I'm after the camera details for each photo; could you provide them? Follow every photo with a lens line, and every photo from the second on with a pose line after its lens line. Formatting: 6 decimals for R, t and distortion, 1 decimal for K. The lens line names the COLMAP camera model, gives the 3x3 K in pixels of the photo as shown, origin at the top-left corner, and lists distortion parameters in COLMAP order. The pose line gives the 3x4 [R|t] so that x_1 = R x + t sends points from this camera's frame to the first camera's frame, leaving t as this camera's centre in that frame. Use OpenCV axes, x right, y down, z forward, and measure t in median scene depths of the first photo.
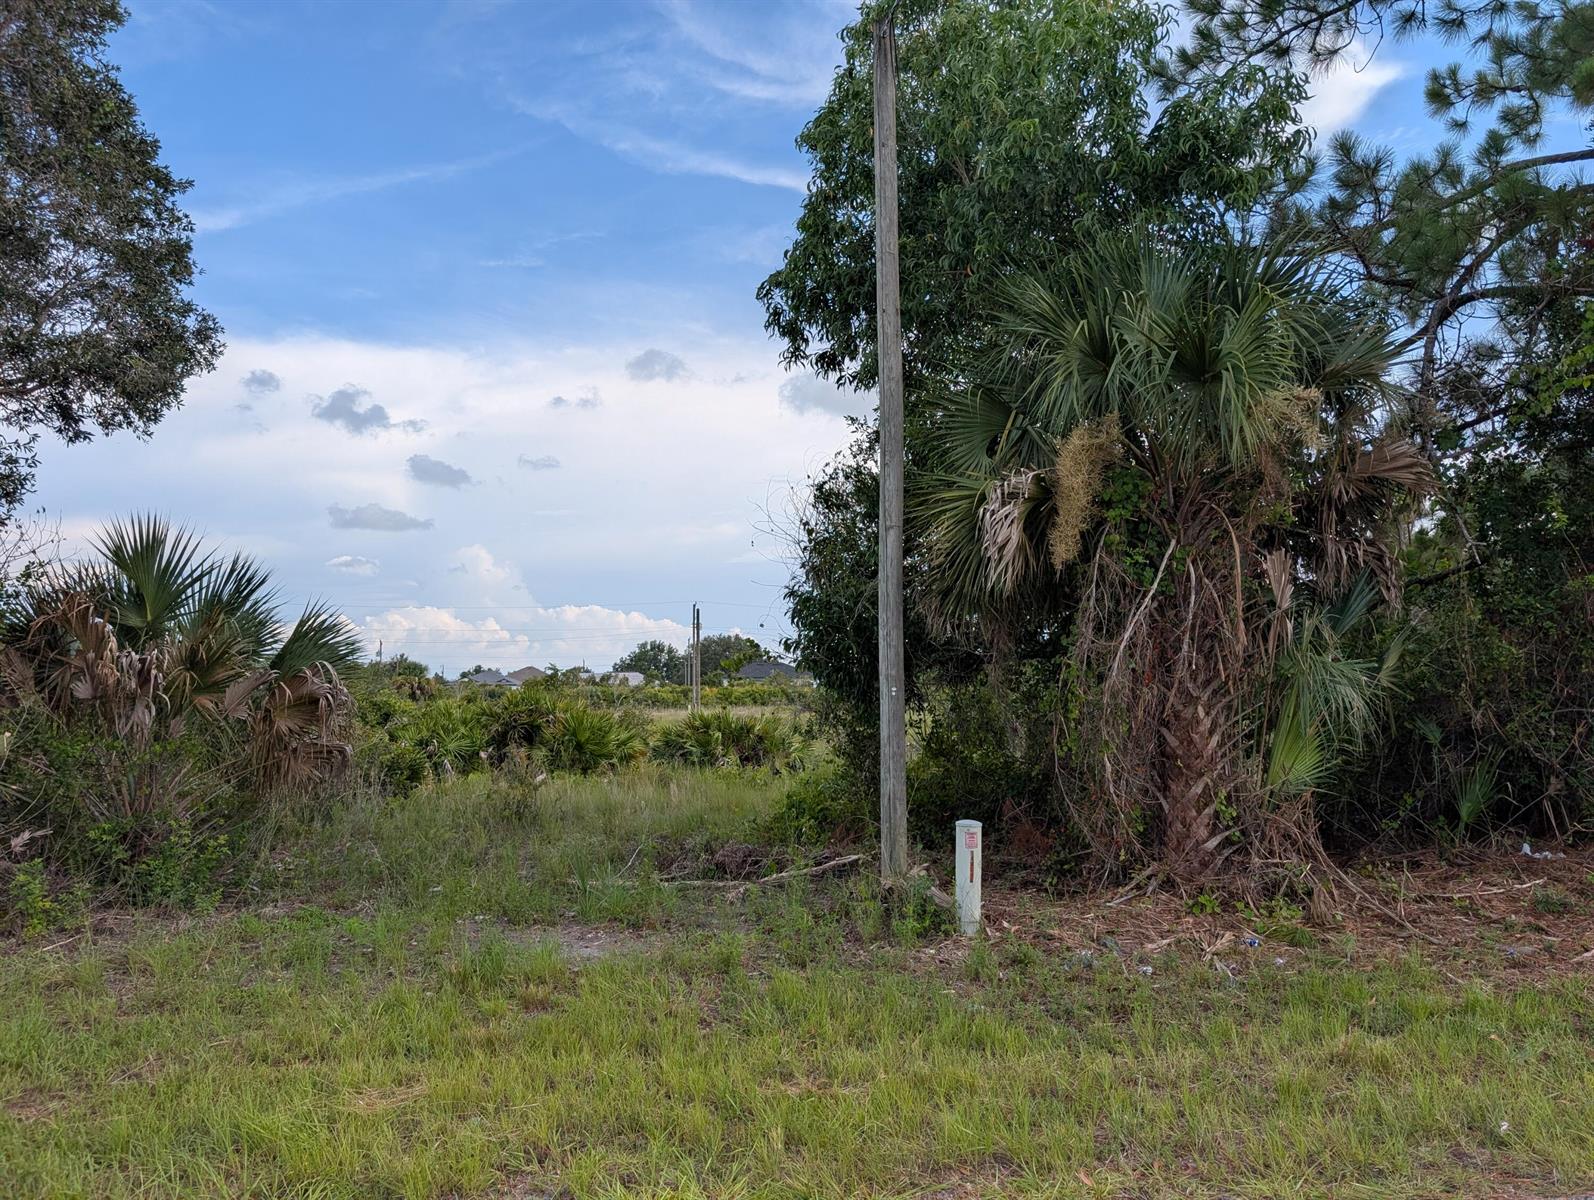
lens RADIAL K [[1147.0, 0, 807.3], [0, 1147.0, 595.4], [0, 0, 1]] dist [0.001347, 0.001852]
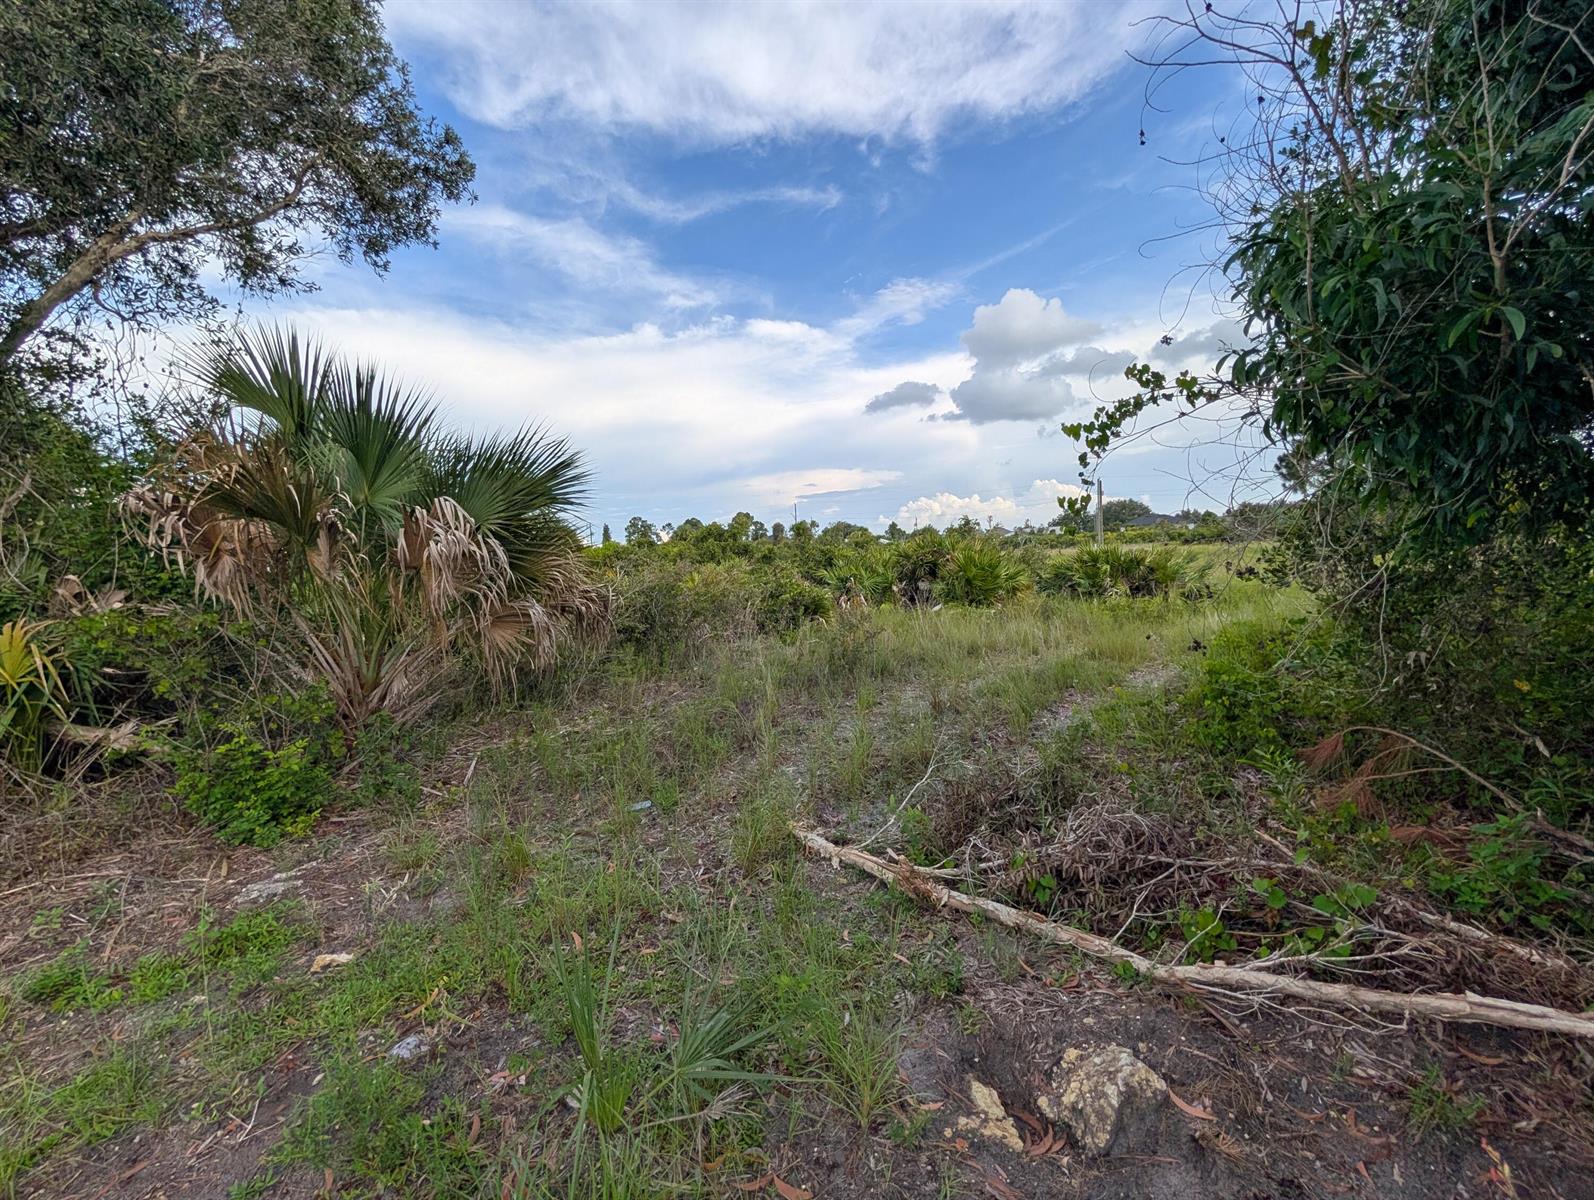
lens RADIAL K [[583.3, 0, 795.2], [0, 583.3, 594.2], [0, 0, 1]] dist [-0.000778, 0.000164]
pose [[0.833849, 0.000351, -0.551992, -0.042193], [0.092800, 0.985678, 0.140812, 0.094264], [0.544136, -0.168641, 0.821874, 0.869967]]
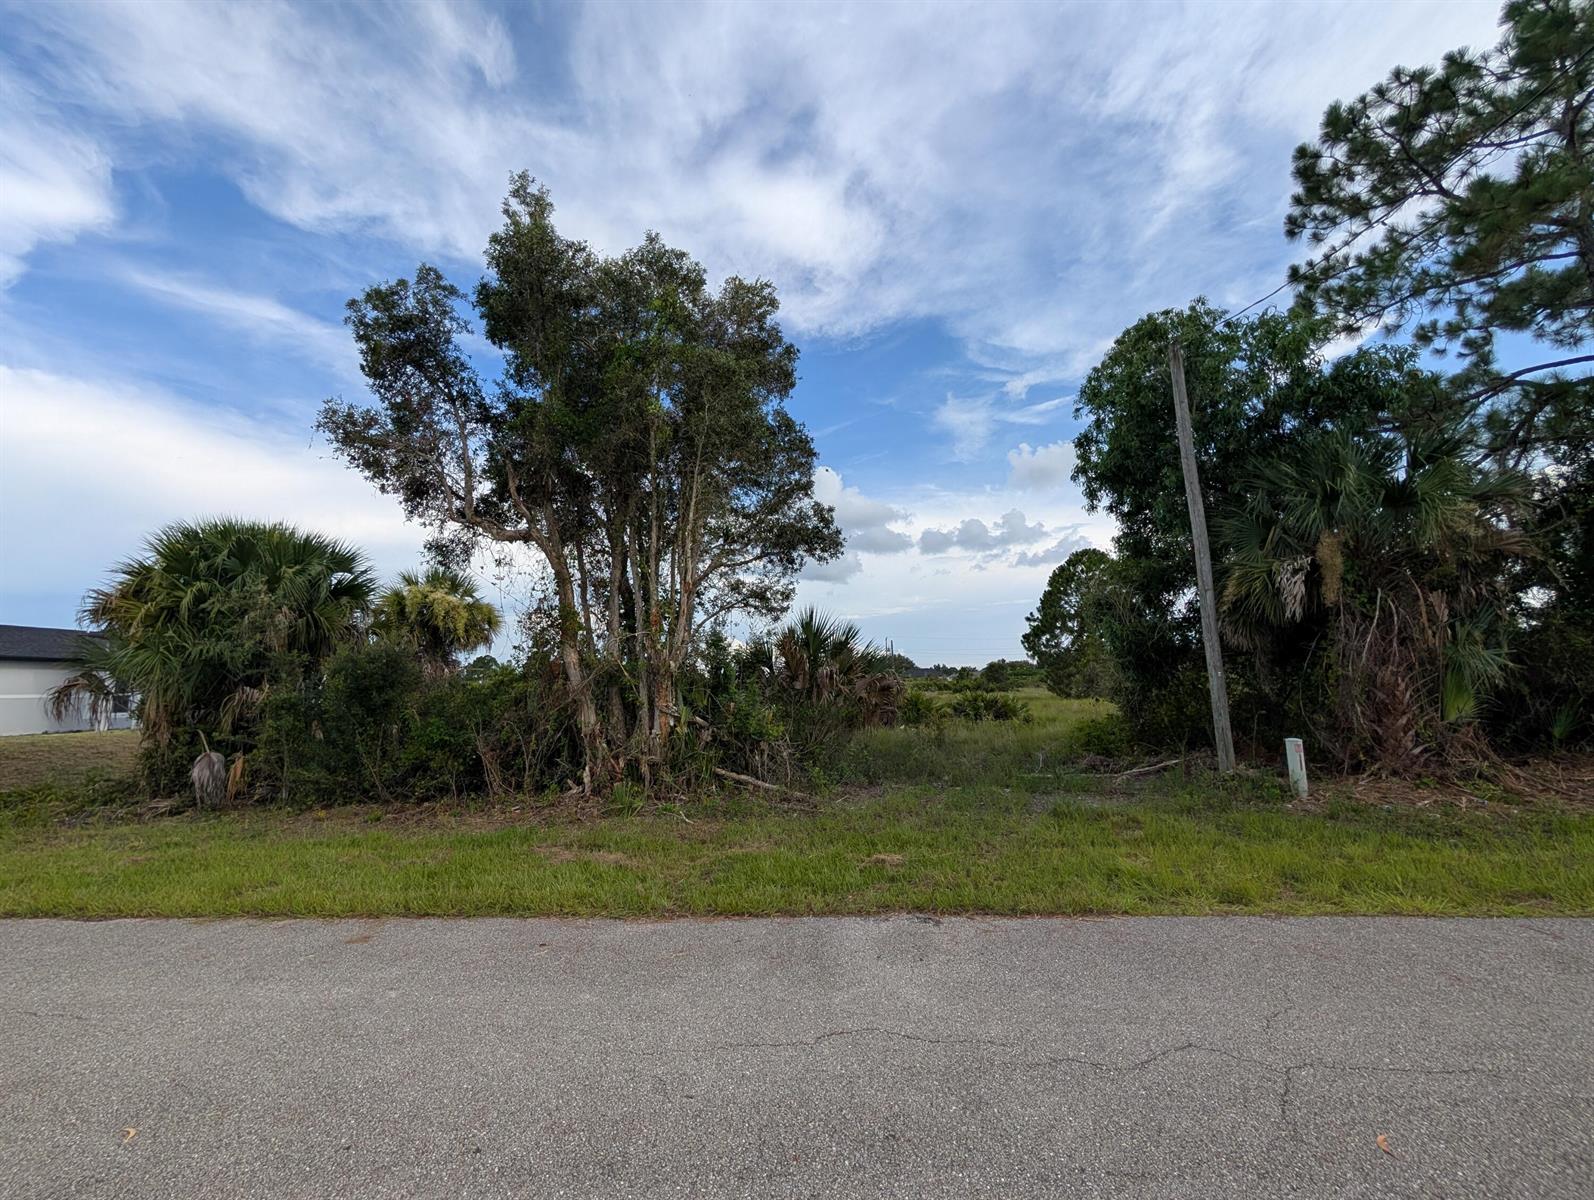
lens RADIAL K [[598.5, 0, 803.3], [0, 598.5, 599.9], [0, 0, 1]] dist [0.001271, -0.000347]
pose [[0.981178, -0.055093, -0.185081, -0.411339], [0.043976, 0.997003, -0.063645, -0.007454], [0.188033, 0.054308, 0.980660, -0.140616]]
